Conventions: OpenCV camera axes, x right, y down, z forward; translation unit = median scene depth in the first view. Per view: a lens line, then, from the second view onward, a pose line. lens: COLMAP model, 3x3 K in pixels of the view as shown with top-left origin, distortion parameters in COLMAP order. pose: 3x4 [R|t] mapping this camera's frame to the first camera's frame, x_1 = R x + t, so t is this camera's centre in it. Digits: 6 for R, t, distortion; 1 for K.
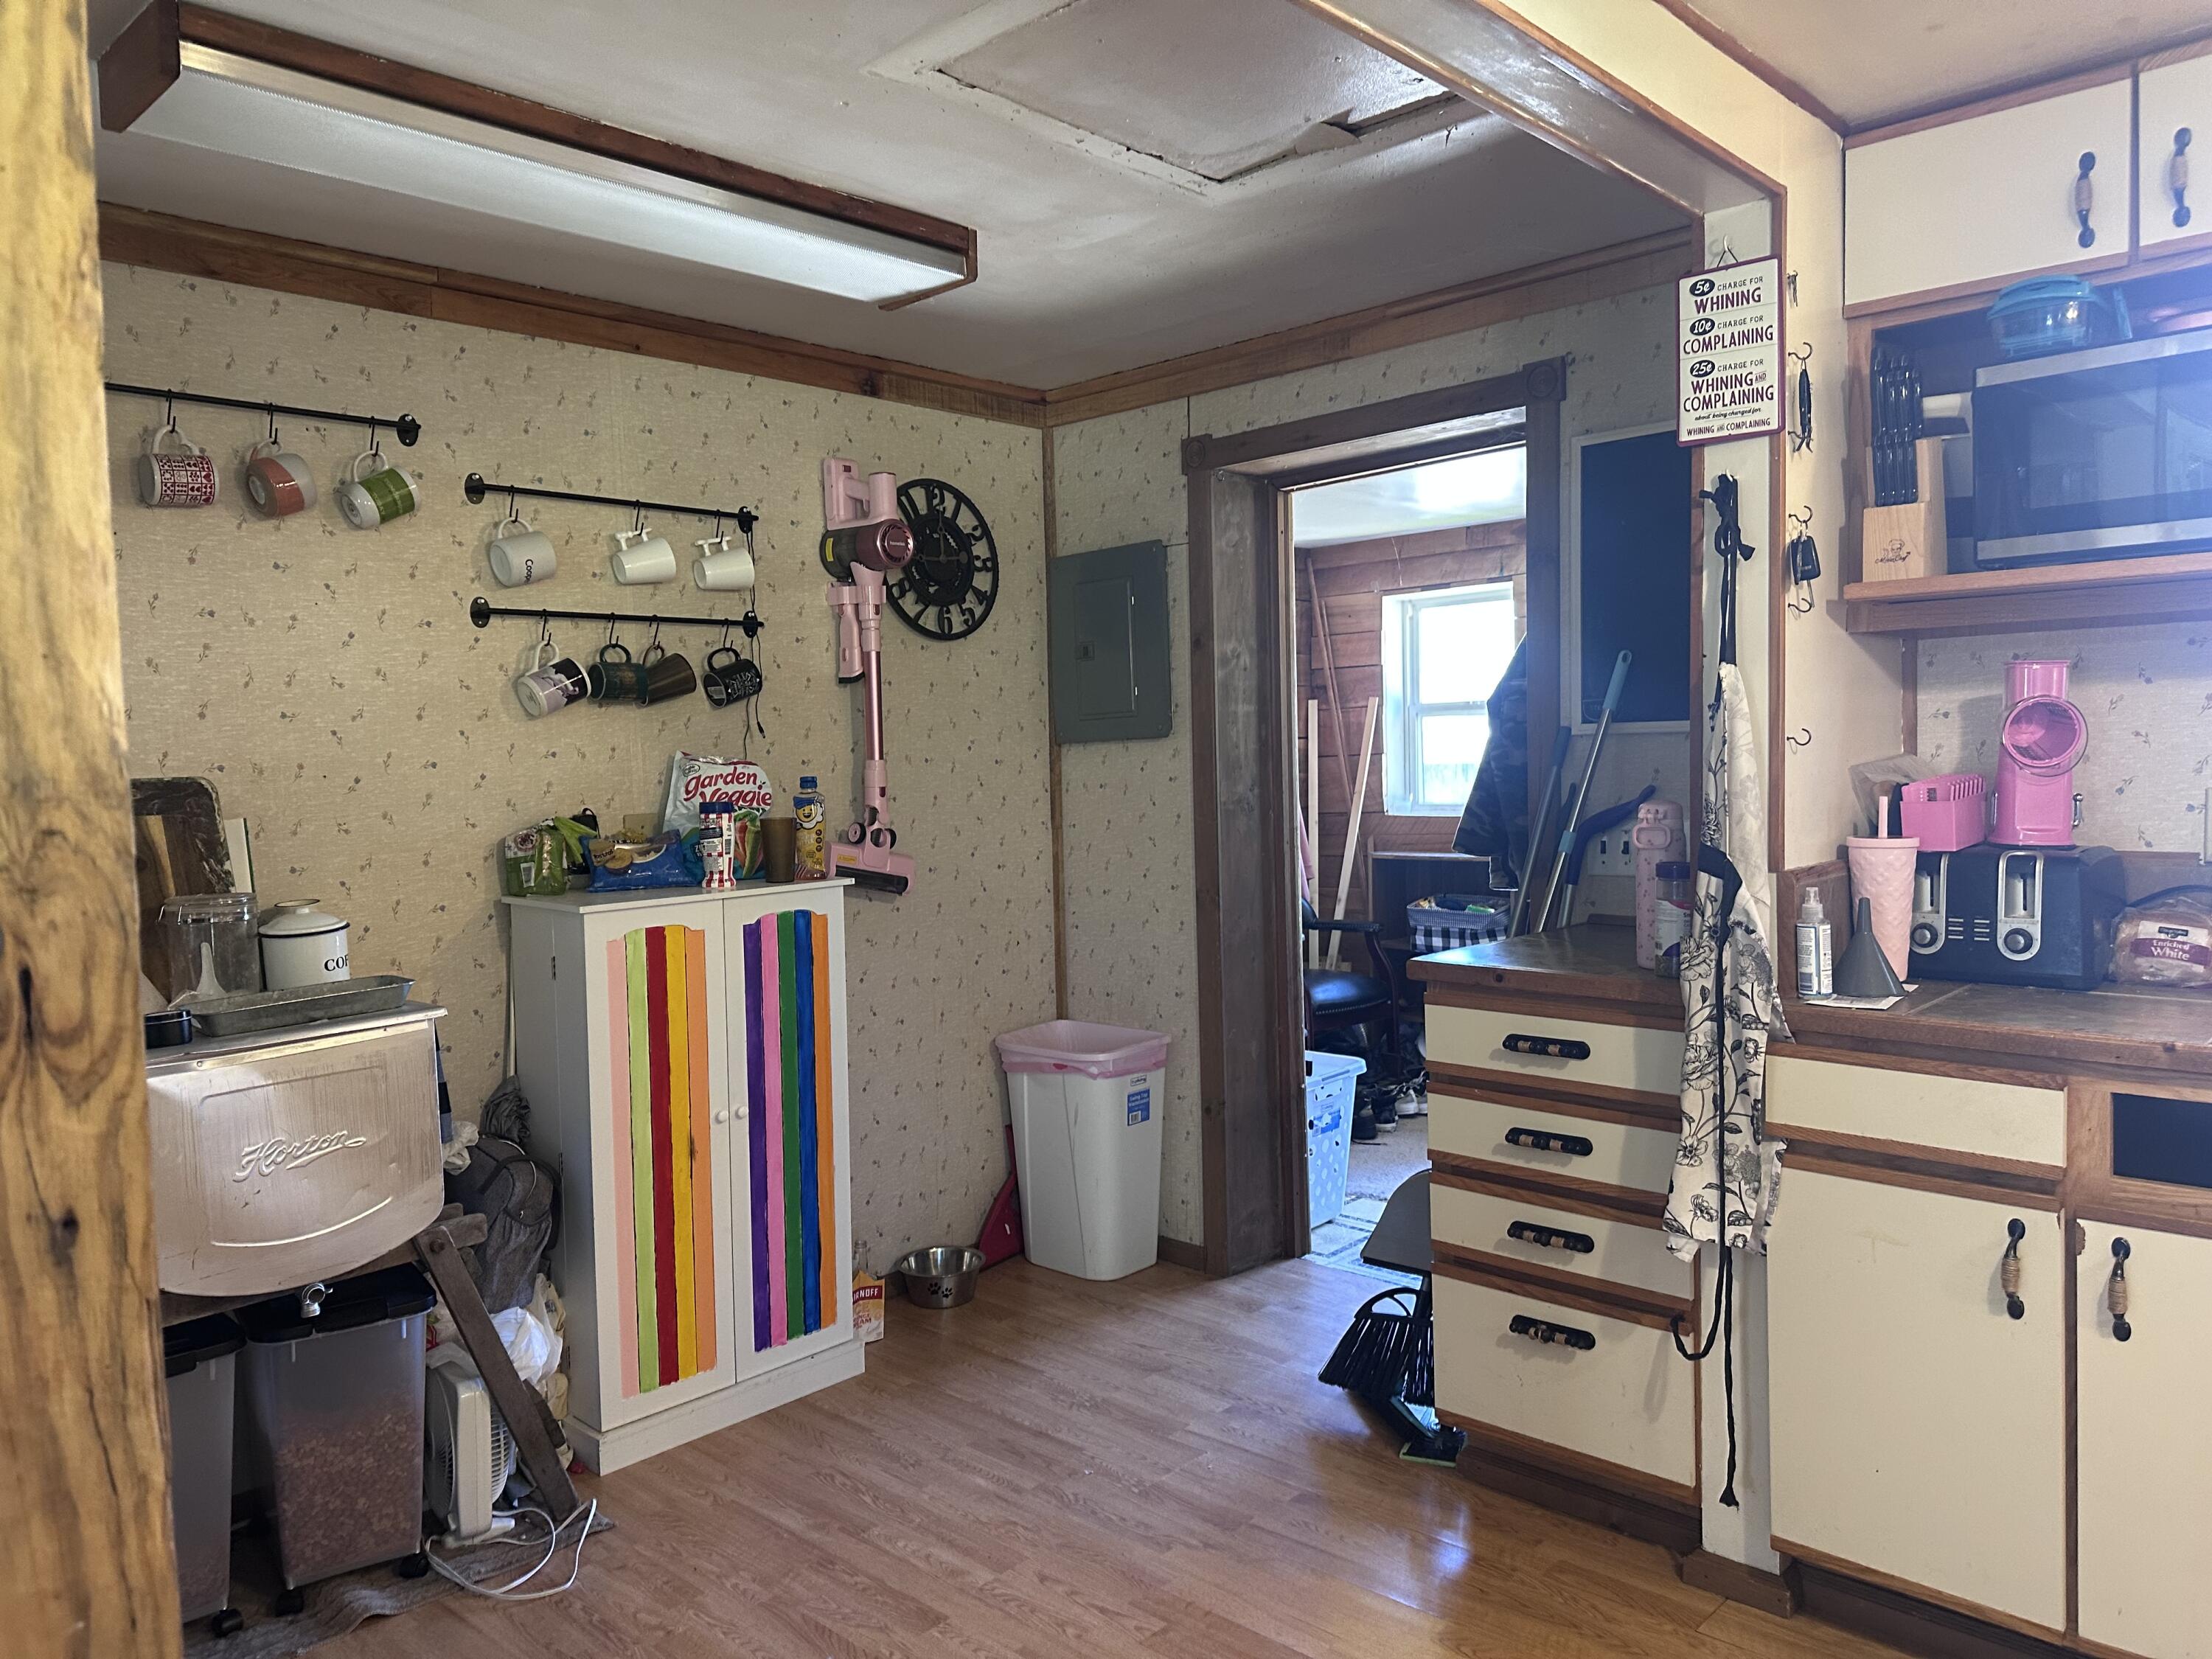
lens RADIAL K [[1529.9, 0, 1115.4], [0, 1529.9, 815.1], [0, 0, 1]] dist [0.060431, -0.072762]
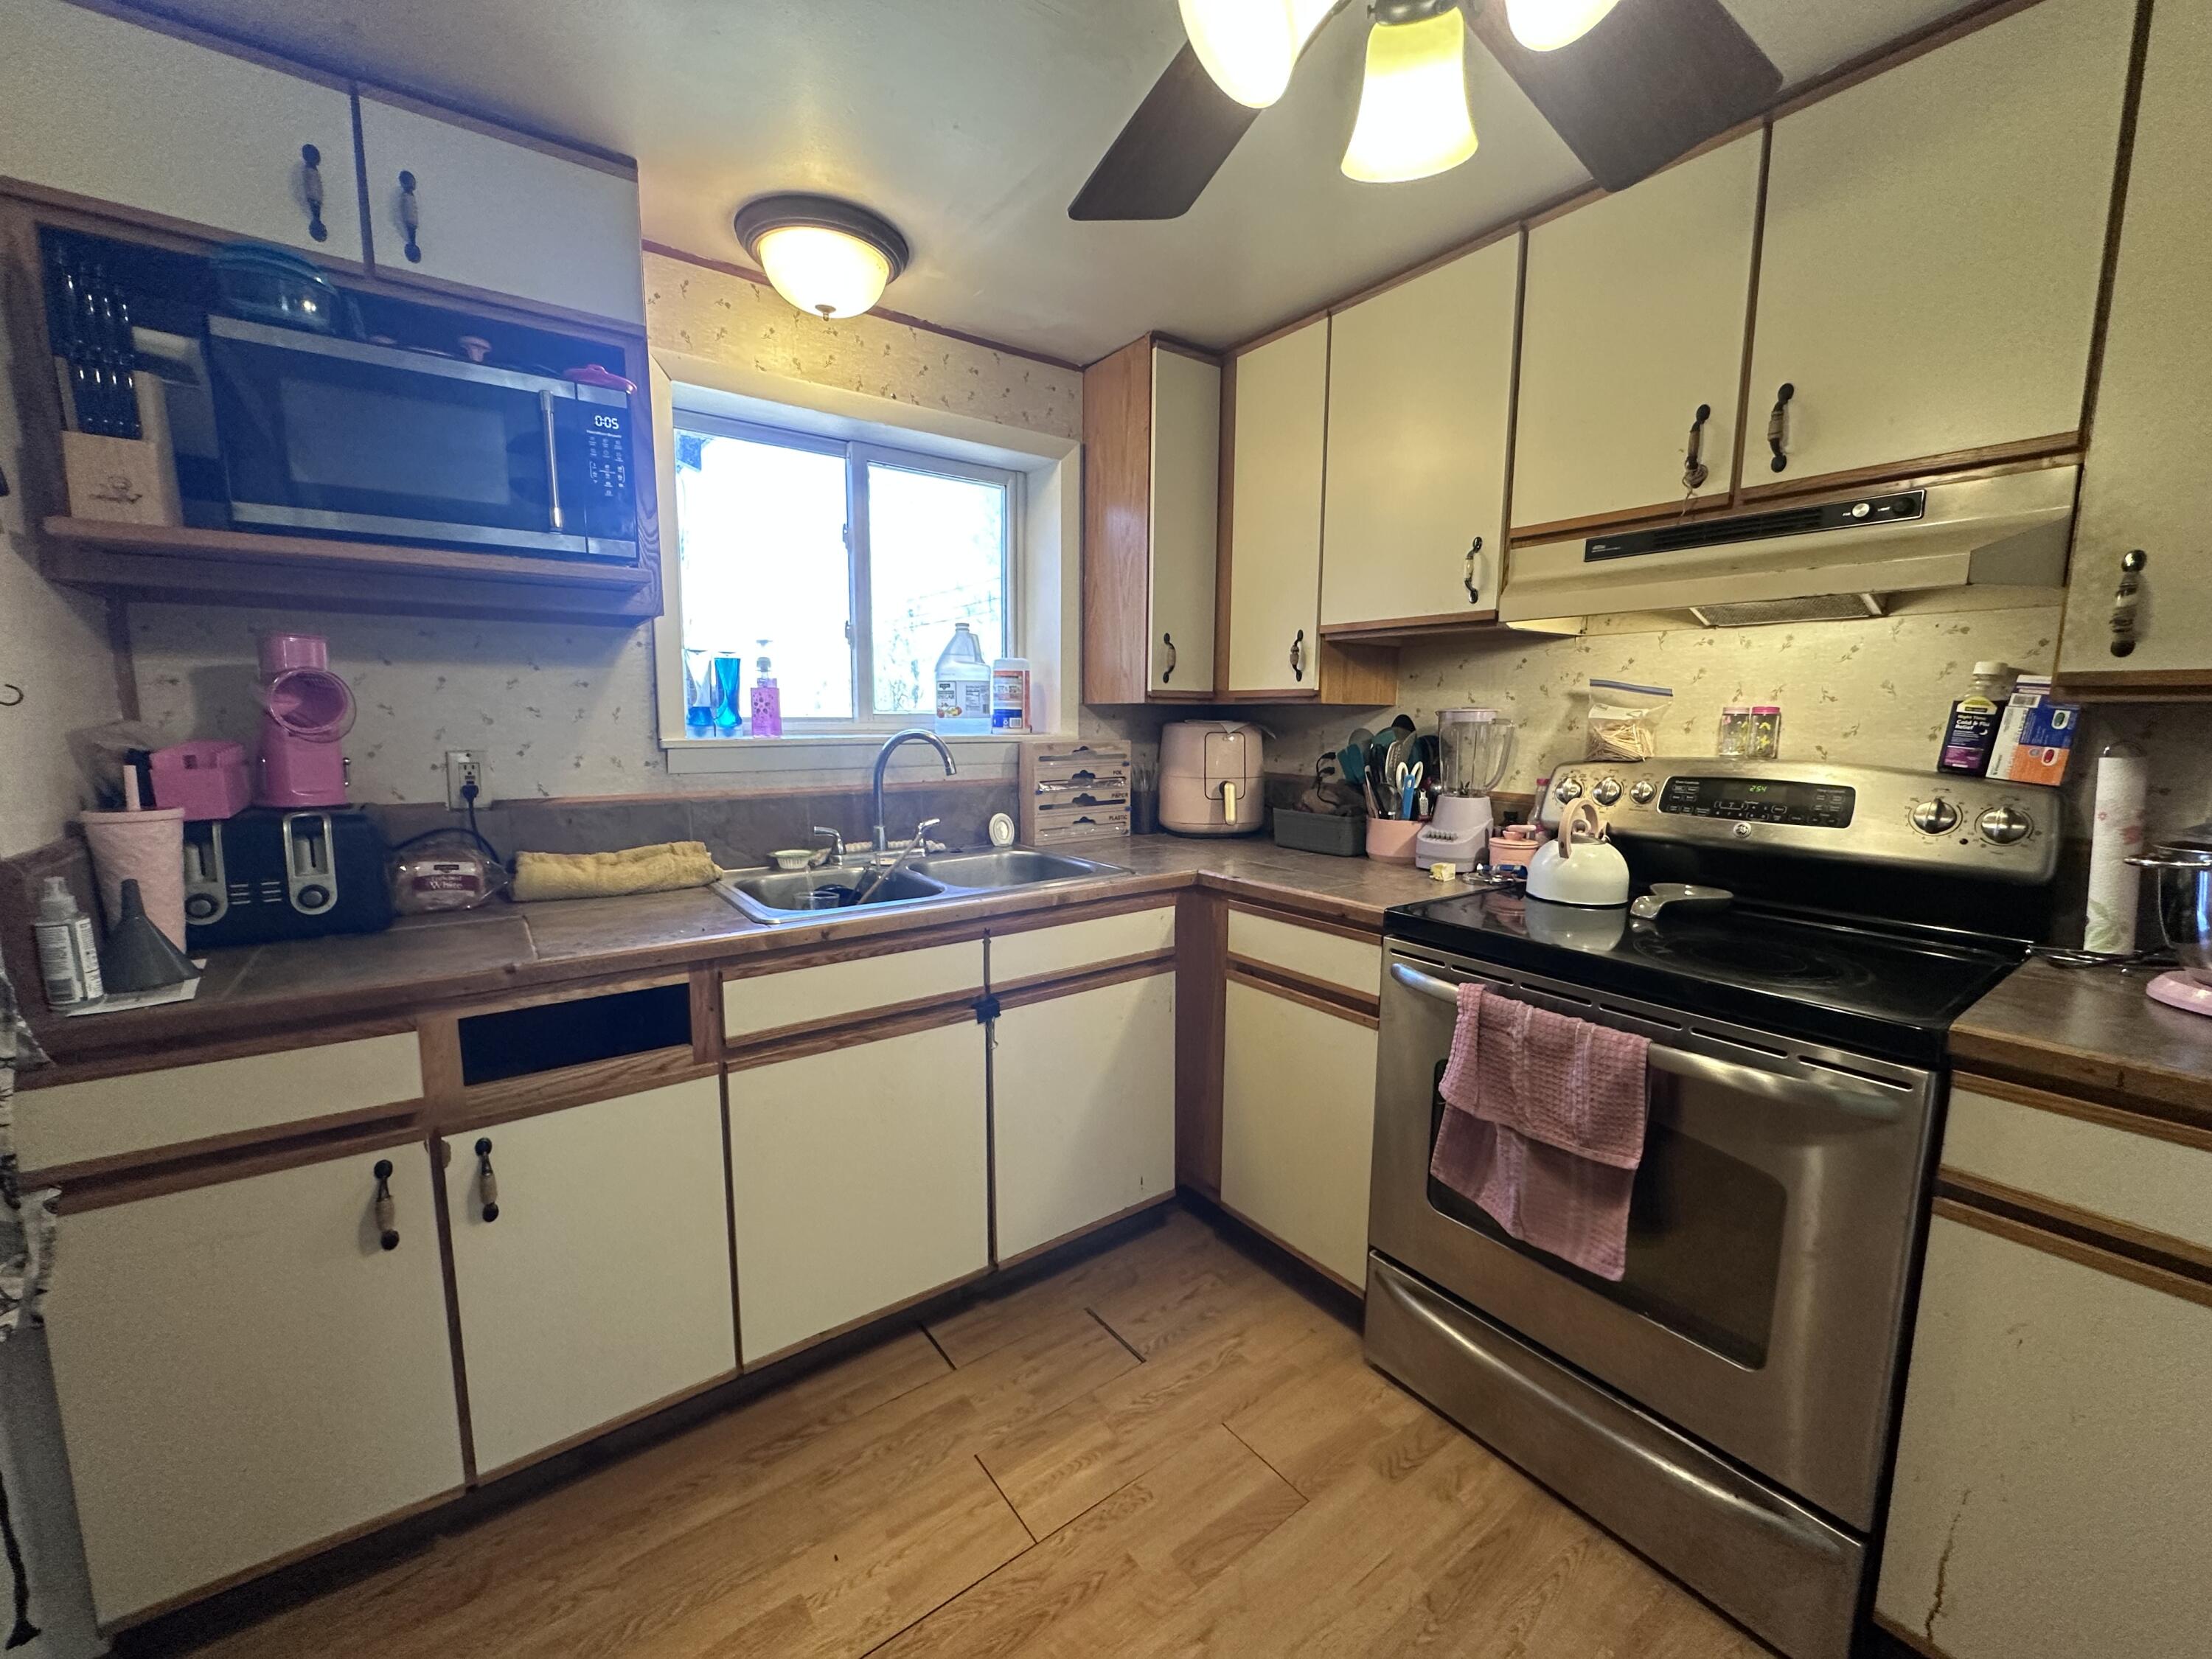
lens RADIAL K [[889.6, 0, 1118.9], [0, 889.6, 831.6], [0, 0, 1]] dist [-0.002520, 0.000106]
pose [[0.181702, -0.102451, 0.978002, 0.086076], [0.028667, 0.994687, 0.098873, -0.008328], [-0.982936, 0.010071, 0.183673, 0.331823]]
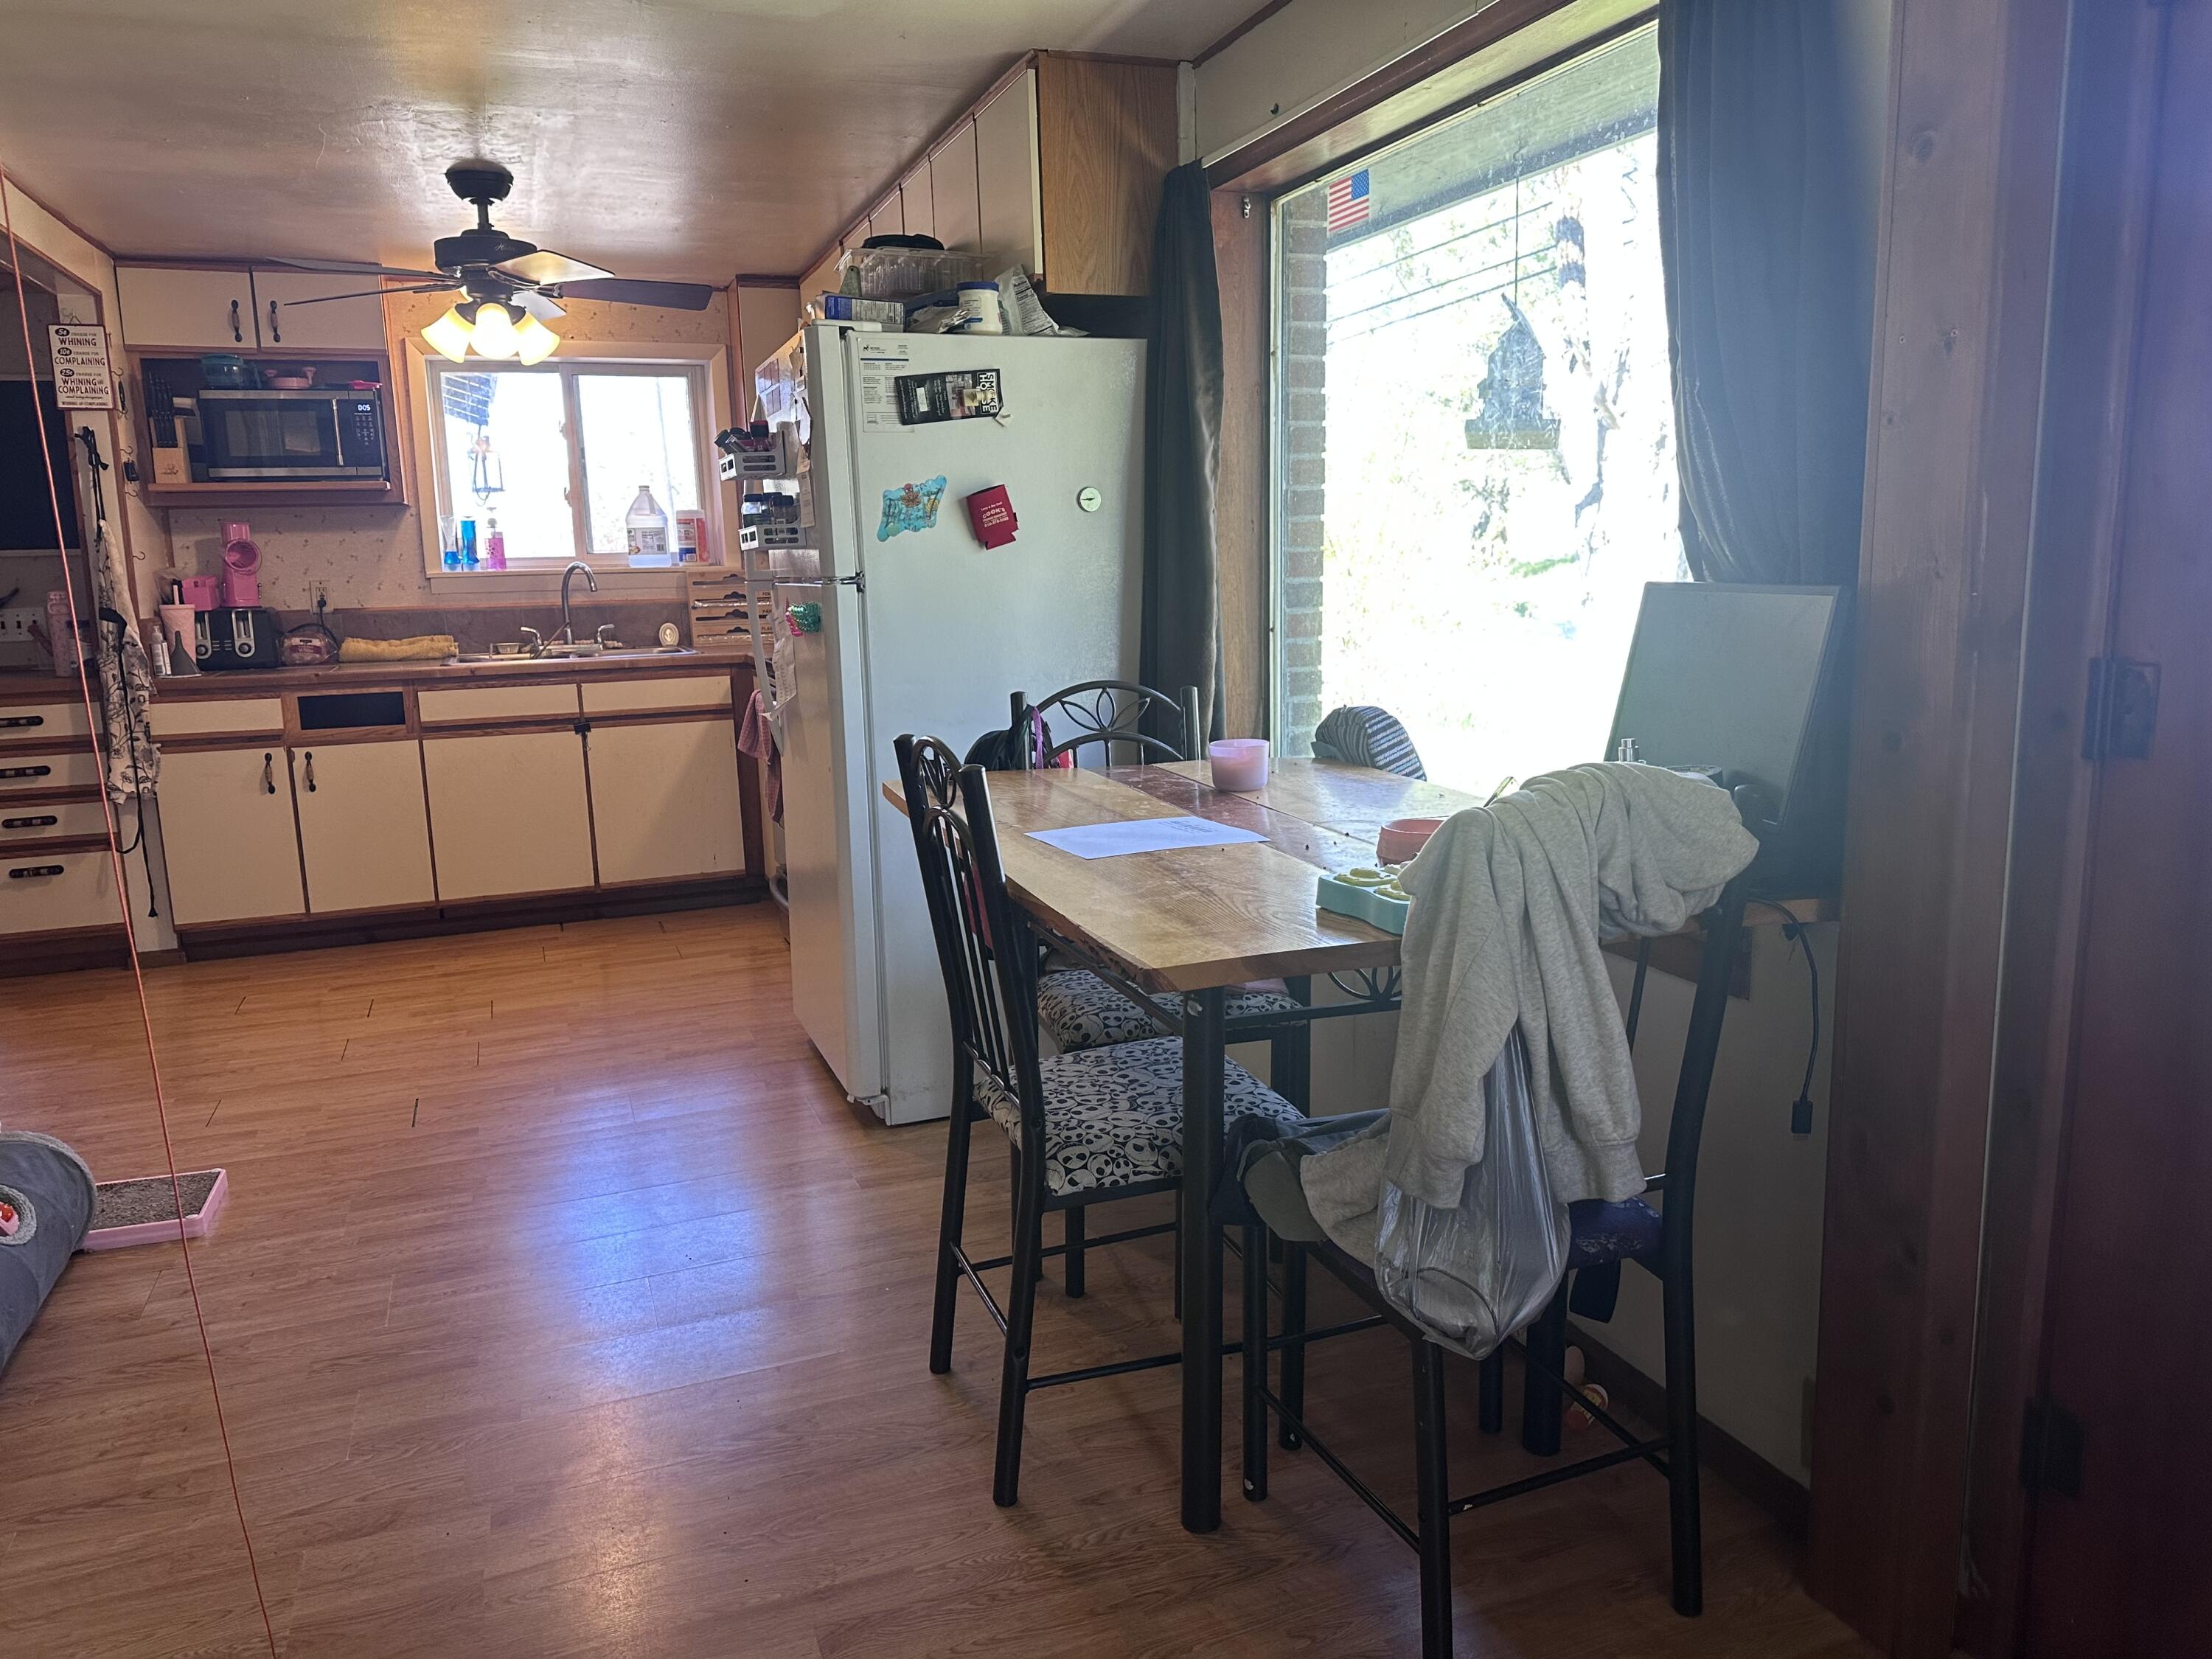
lens RADIAL K [[1529.9, 0, 1102.3], [0, 1529.9, 812.5], [0, 0, 1]] dist [0.060431, -0.072762]
pose [[0.437424, -0.137410, 0.888695, -0.896690], [0.051934, 0.990467, 0.127584, 0.093345], [-0.897755, -0.009655, 0.440390, -1.104527]]
